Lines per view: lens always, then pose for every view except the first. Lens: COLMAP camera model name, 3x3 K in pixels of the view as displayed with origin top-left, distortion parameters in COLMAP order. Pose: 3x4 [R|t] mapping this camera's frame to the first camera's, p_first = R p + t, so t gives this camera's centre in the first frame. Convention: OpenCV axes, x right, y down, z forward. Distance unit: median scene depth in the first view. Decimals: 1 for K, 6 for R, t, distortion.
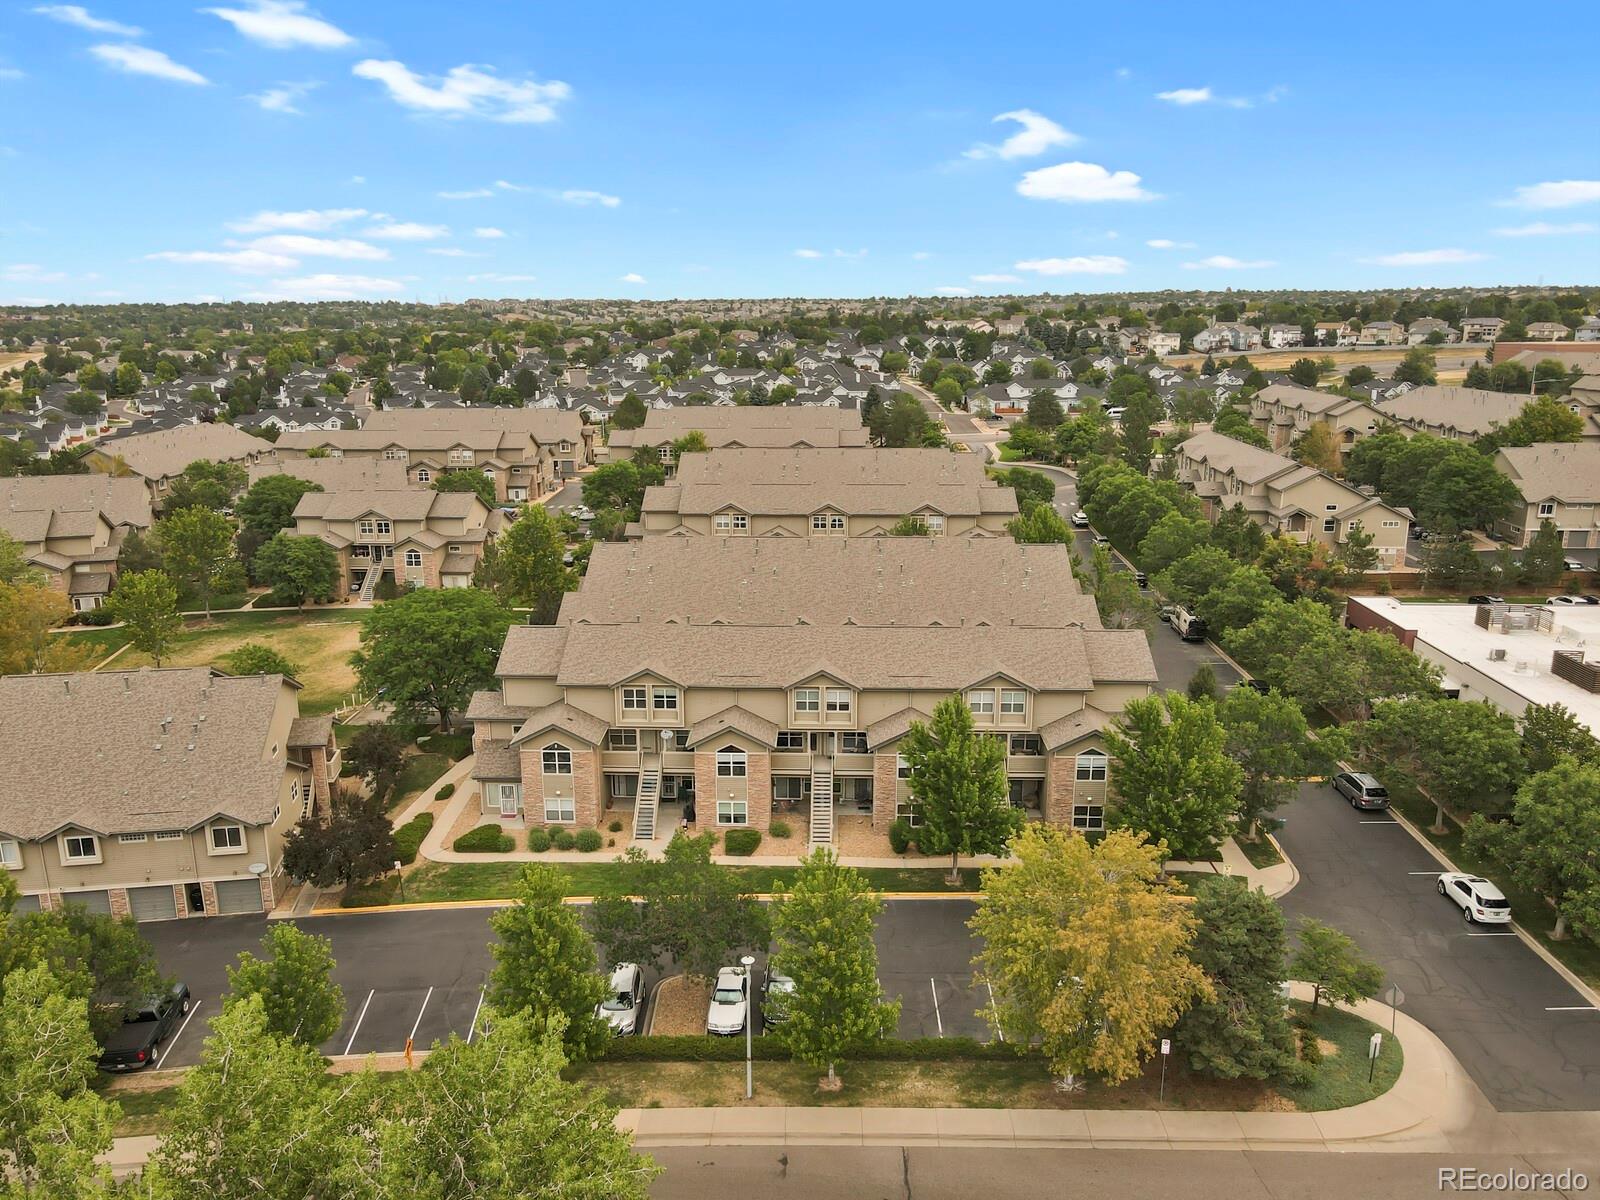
lens RADIAL K [[1185.2, 0, 800.0], [0, 1185.2, 600.0], [0, 0, 1]] dist [-0.010593, 0.047188]
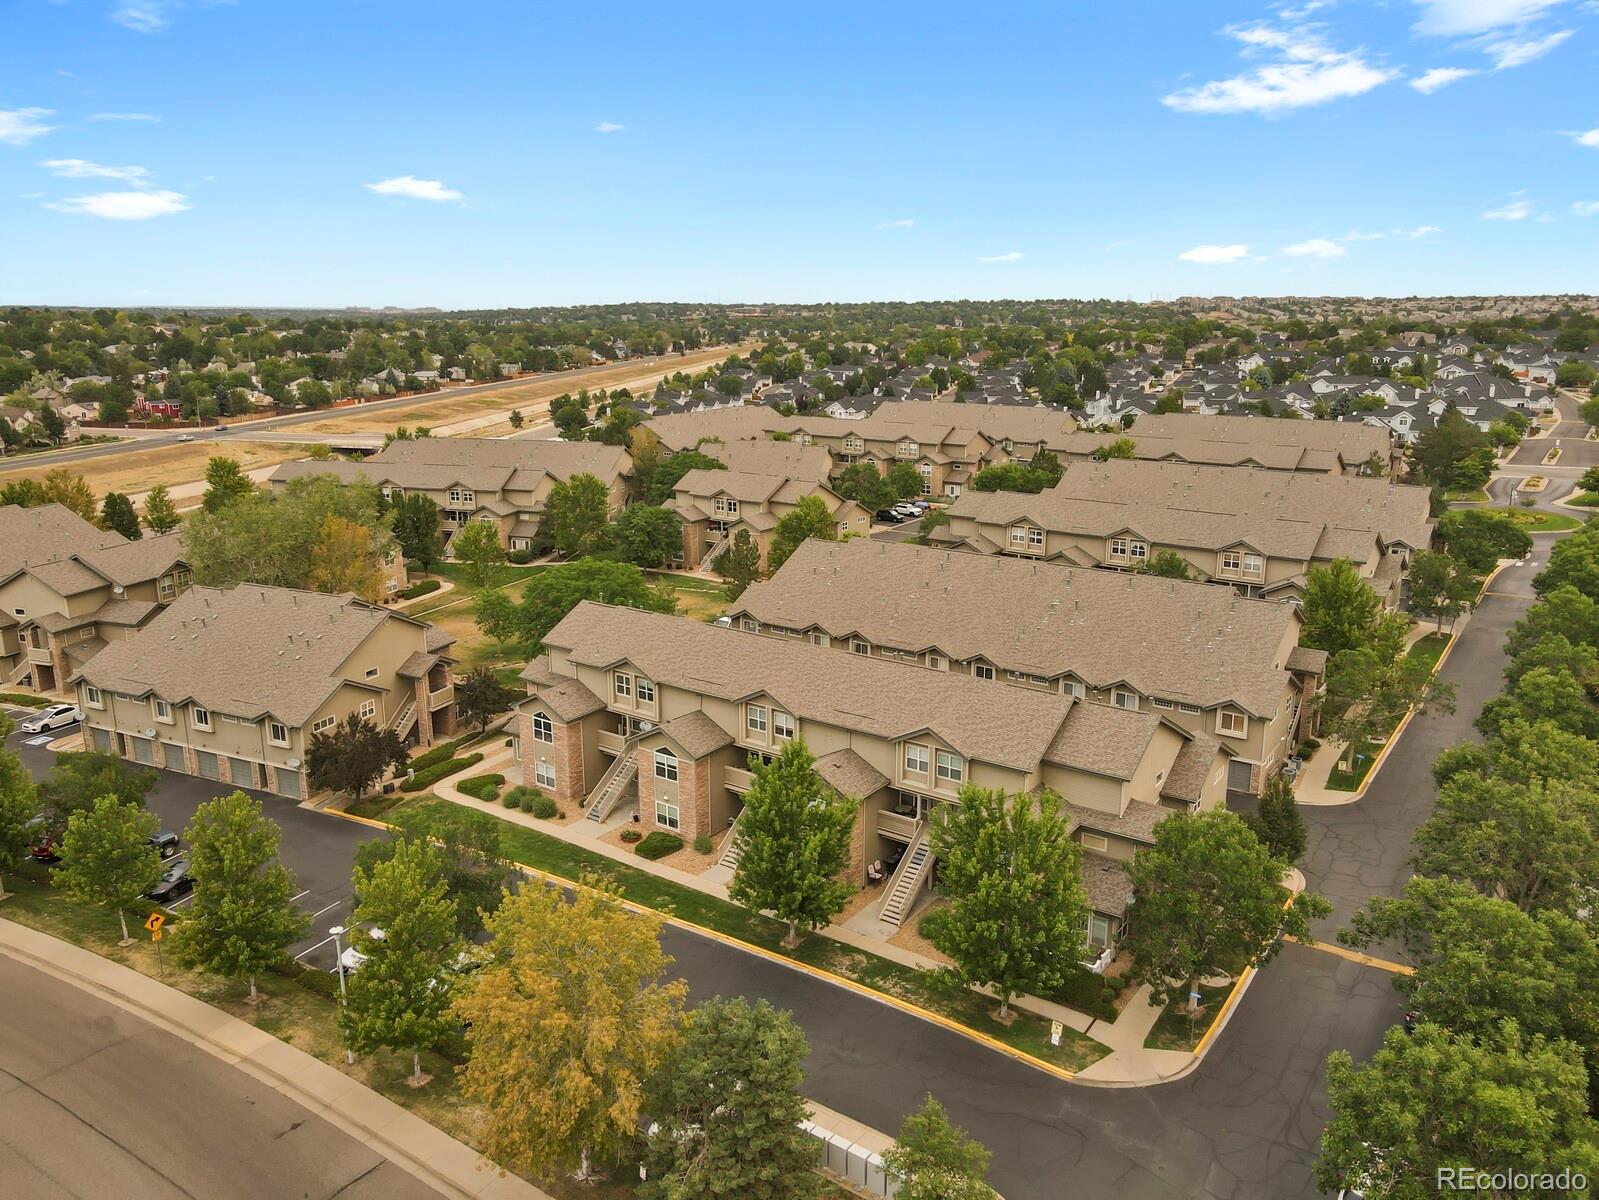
lens RADIAL K [[1184.5, 0, 799.5], [0, 1184.5, 600.0], [0, 0, 1]] dist [-0.010593, 0.047188]
pose [[0.833772, 0.137803, -0.534634, 0.299274], [-0.136810, 0.989717, 0.041744, -0.030551], [0.534889, 0.038338, 0.844052, 0.120494]]
